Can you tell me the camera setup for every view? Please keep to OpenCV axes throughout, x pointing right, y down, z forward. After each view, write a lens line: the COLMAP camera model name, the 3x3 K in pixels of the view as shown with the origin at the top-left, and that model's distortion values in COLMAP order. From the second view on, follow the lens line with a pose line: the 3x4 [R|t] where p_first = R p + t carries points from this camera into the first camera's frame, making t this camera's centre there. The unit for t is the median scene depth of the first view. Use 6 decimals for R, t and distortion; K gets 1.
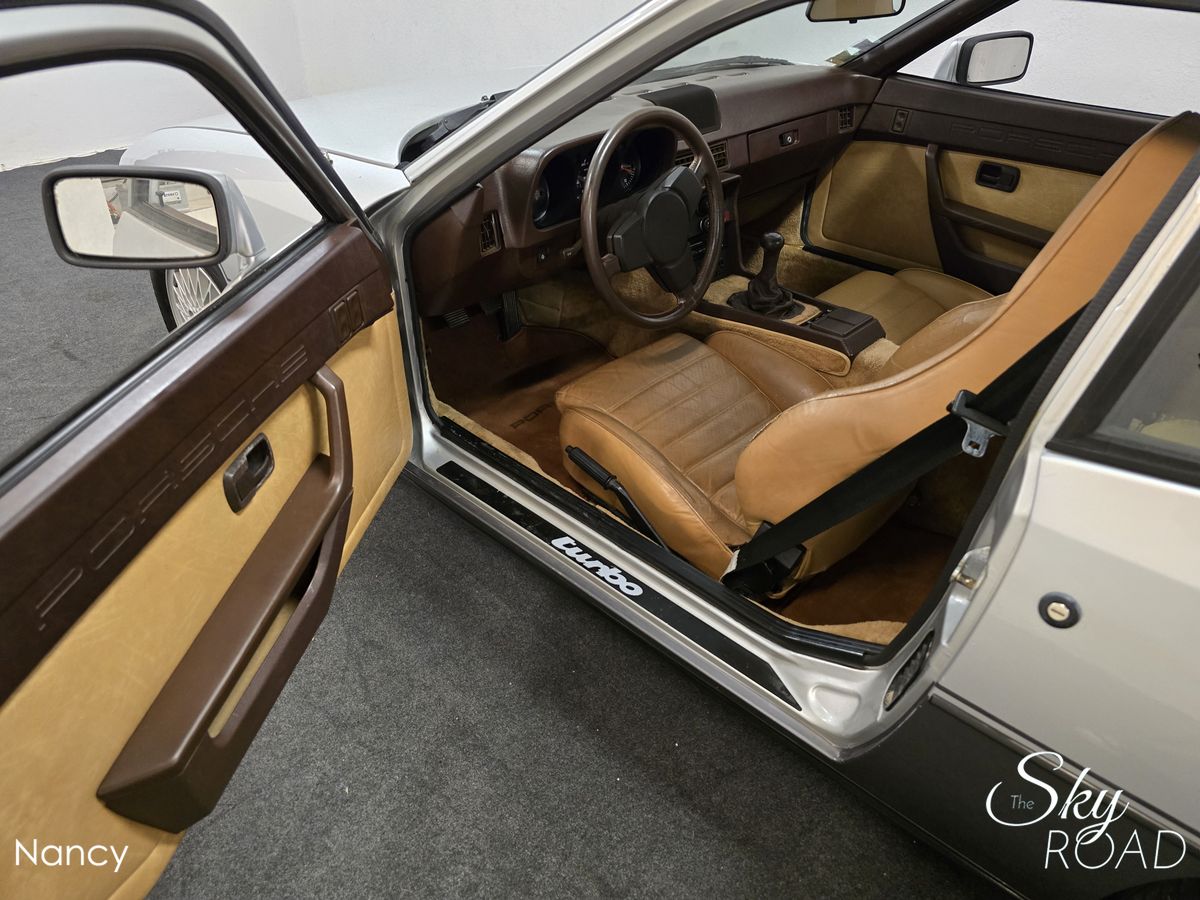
lens RADIAL K [[805.5, 0, 600.0], [0, 805.5, 450.0], [0, 0, 1]] dist [0.056242, -0.000931]
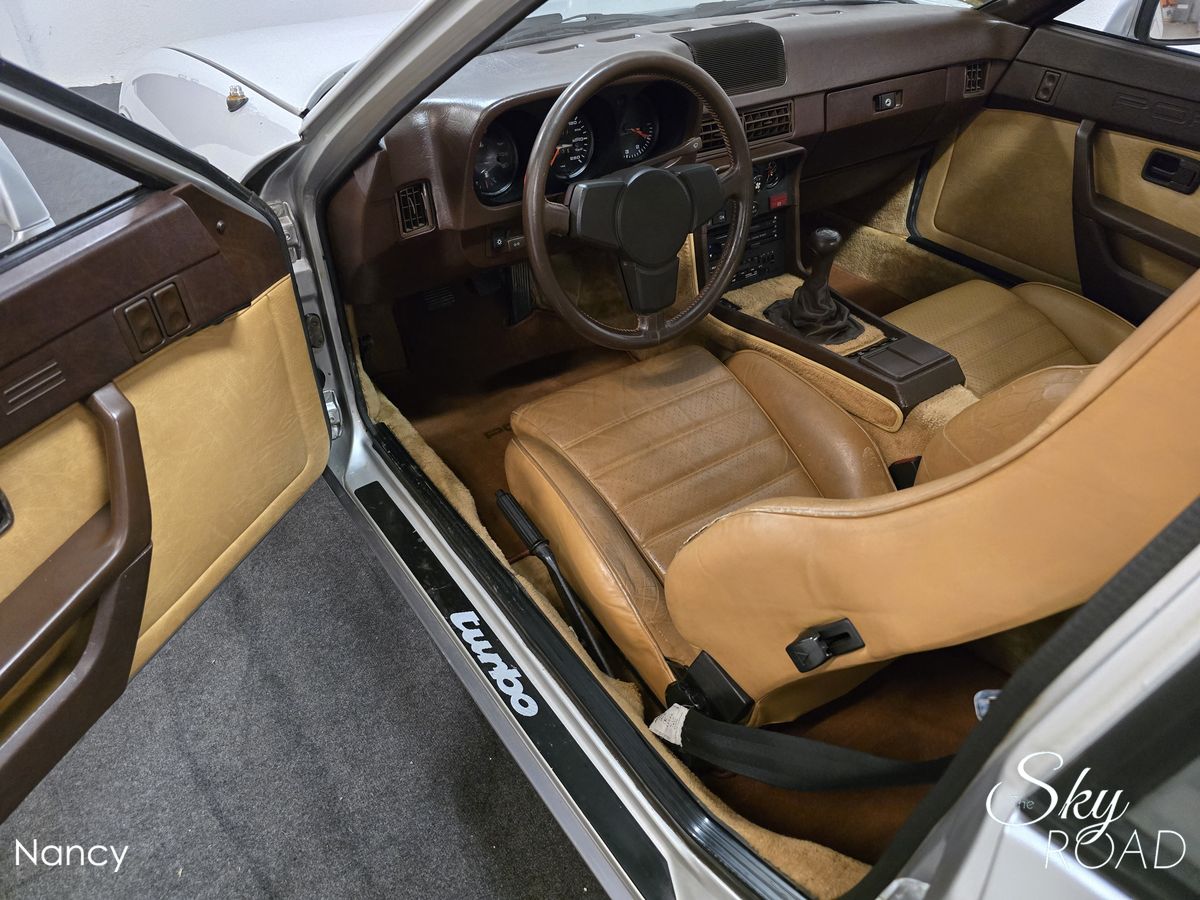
lens RADIAL K [[818.1, 0, 600.0], [0, 818.1, 450.0], [0, 0, 1]] dist [0.027934, -0.002350]
pose [[0.980770, 0.123251, -0.151323, 0.142361], [-0.113584, 0.990990, 0.070980, -0.092052], [0.158708, -0.052427, 0.985933, 0.196330]]
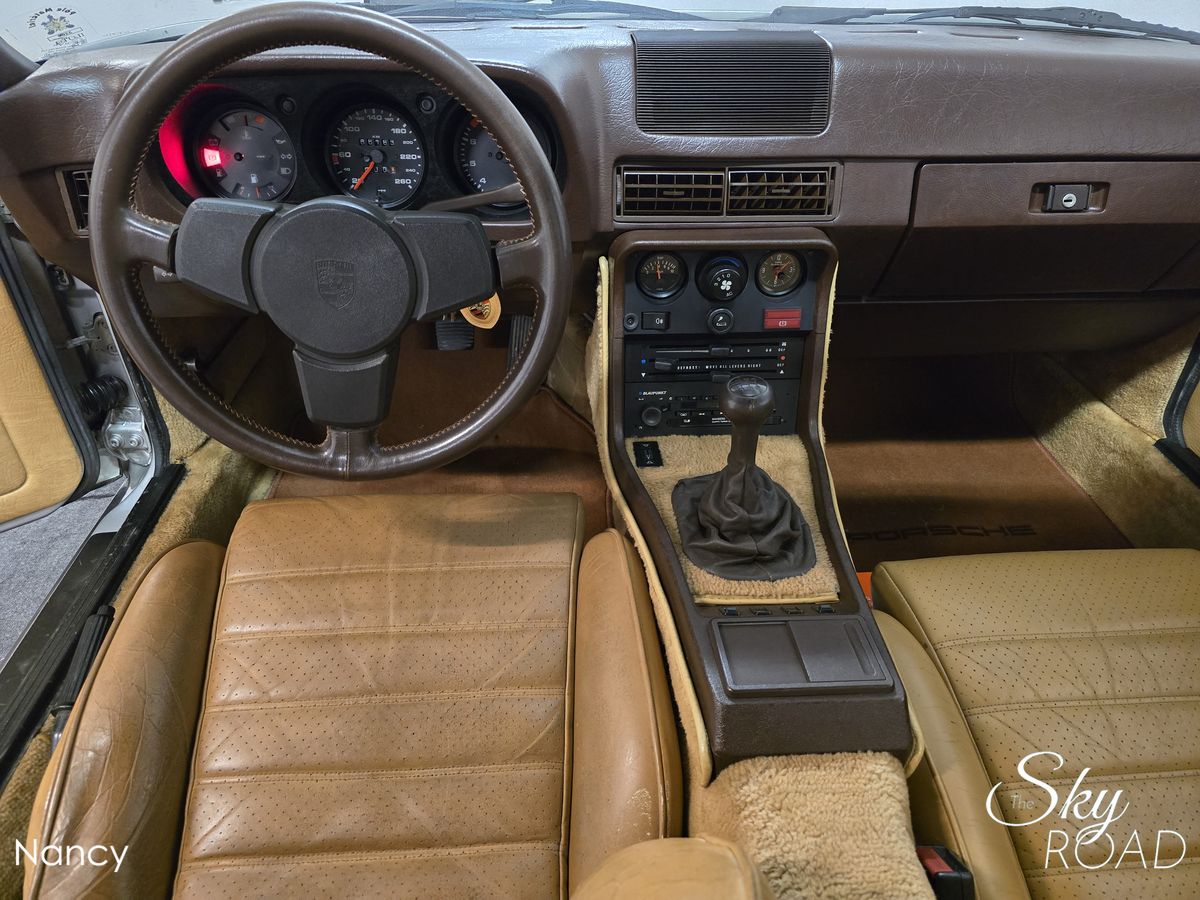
lens RADIAL K [[818.1, 0, 600.0], [0, 818.1, 450.0], [0, 0, 1]] dist [0.027934, -0.002350]
pose [[0.736082, 0.388259, -0.554471, 0.394385], [-0.388558, 0.913102, 0.123558, -0.249941], [0.554261, 0.124496, 0.822980, 0.593492]]
